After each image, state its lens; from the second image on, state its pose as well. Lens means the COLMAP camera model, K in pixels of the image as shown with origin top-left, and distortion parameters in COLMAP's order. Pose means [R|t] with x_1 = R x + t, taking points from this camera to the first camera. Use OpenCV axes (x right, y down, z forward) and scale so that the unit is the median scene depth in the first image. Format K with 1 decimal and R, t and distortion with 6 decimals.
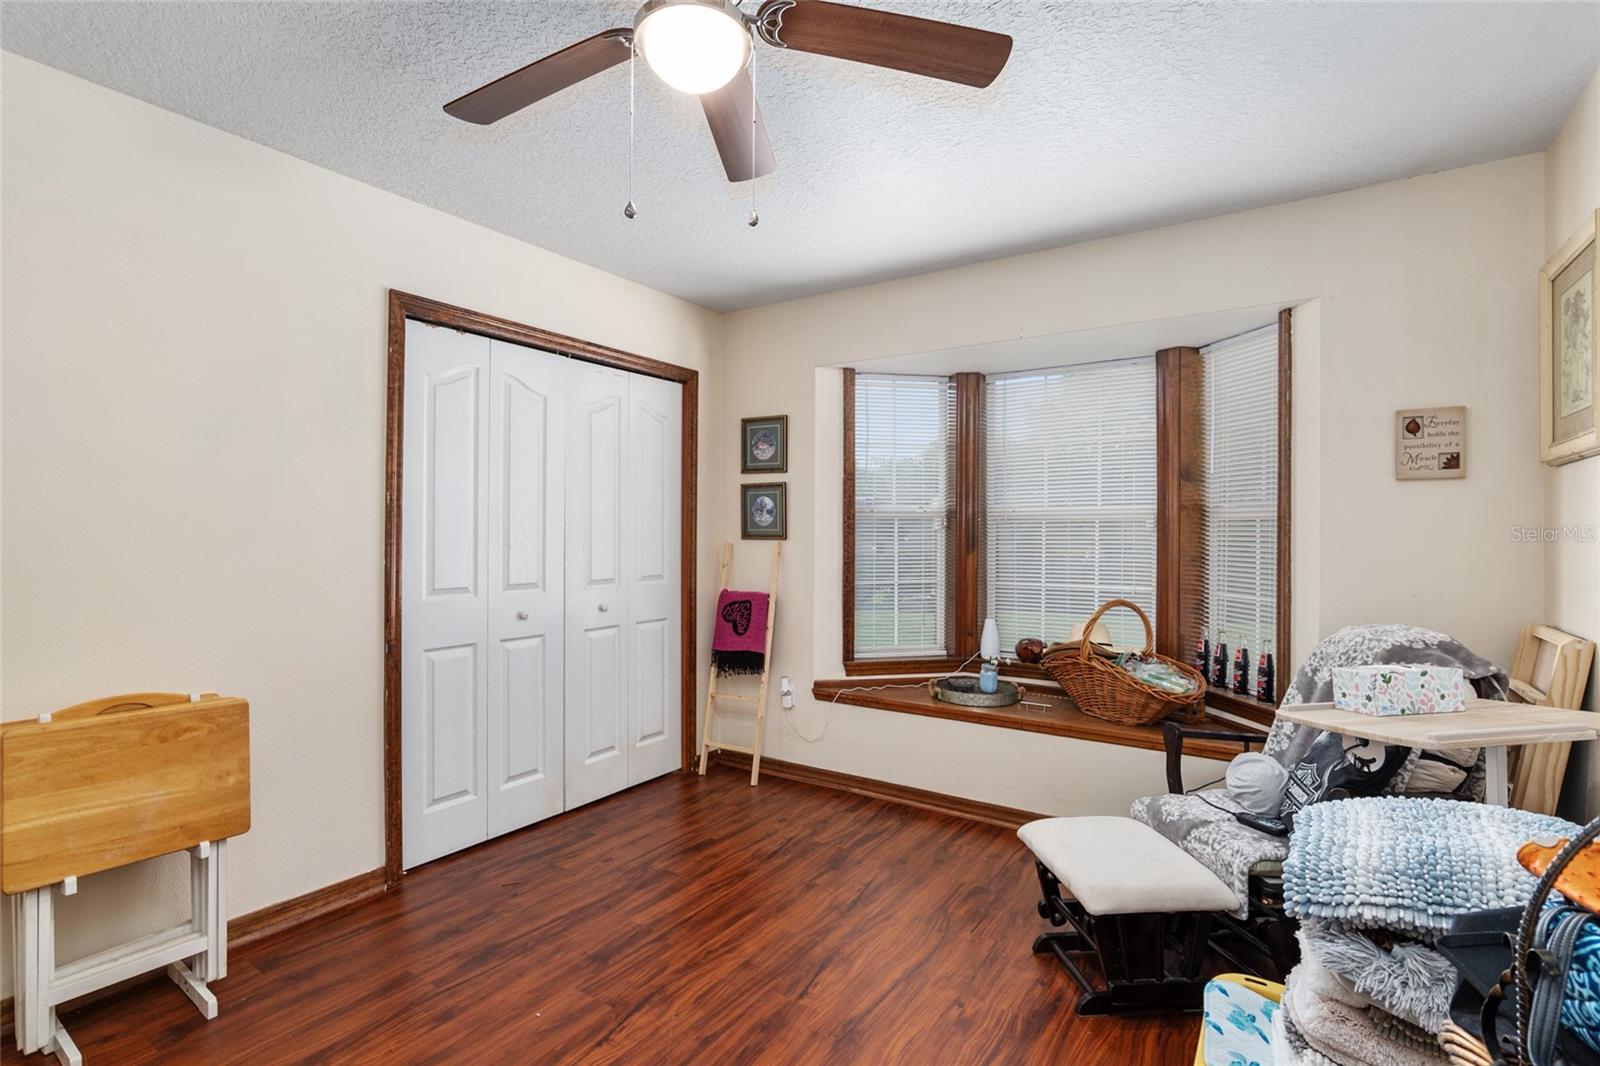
lens RADIAL K [[772.3, 0, 799.1], [0, 772.3, 523.9], [0, 0, 1]] dist [-0.007366, 0.000817]
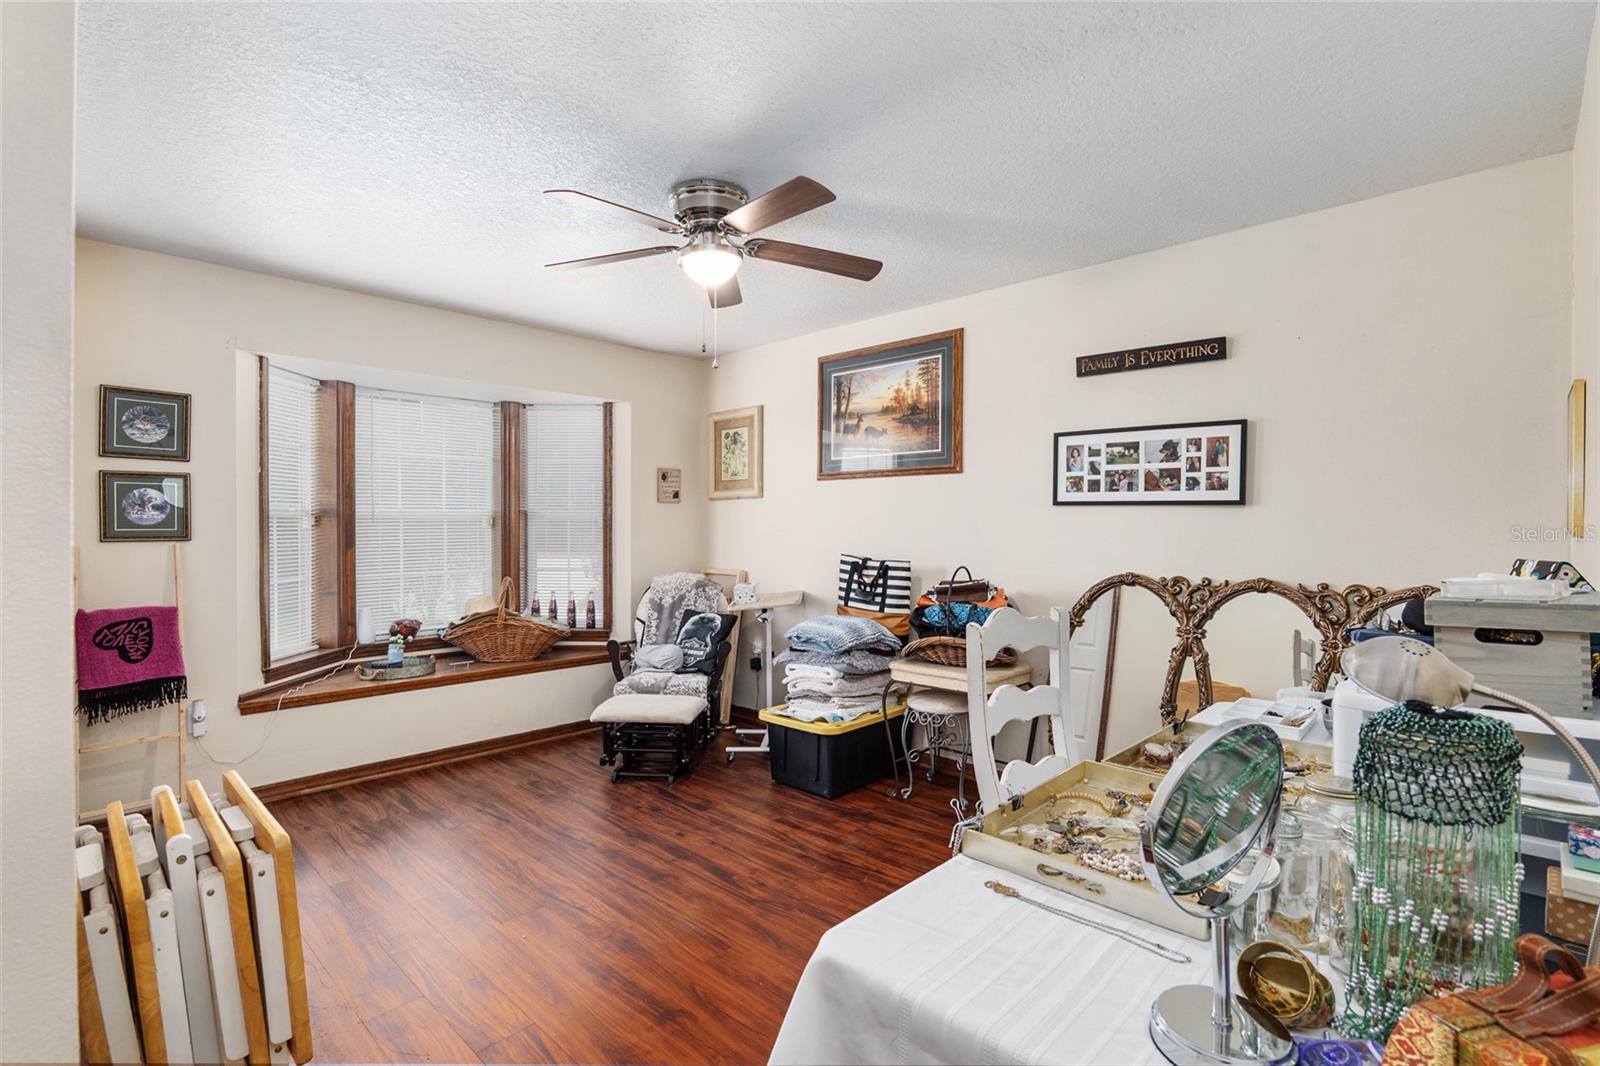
lens RADIAL K [[772.3, 0, 798.9], [0, 772.3, 534.3], [0, 0, 1]] dist [-0.007366, 0.000817]
pose [[0.166922, -0.010777, 0.985911, -0.735443], [-0.004292, 0.999923, 0.011657, 0.000323], [-0.985961, -0.006177, 0.166863, 0.195575]]
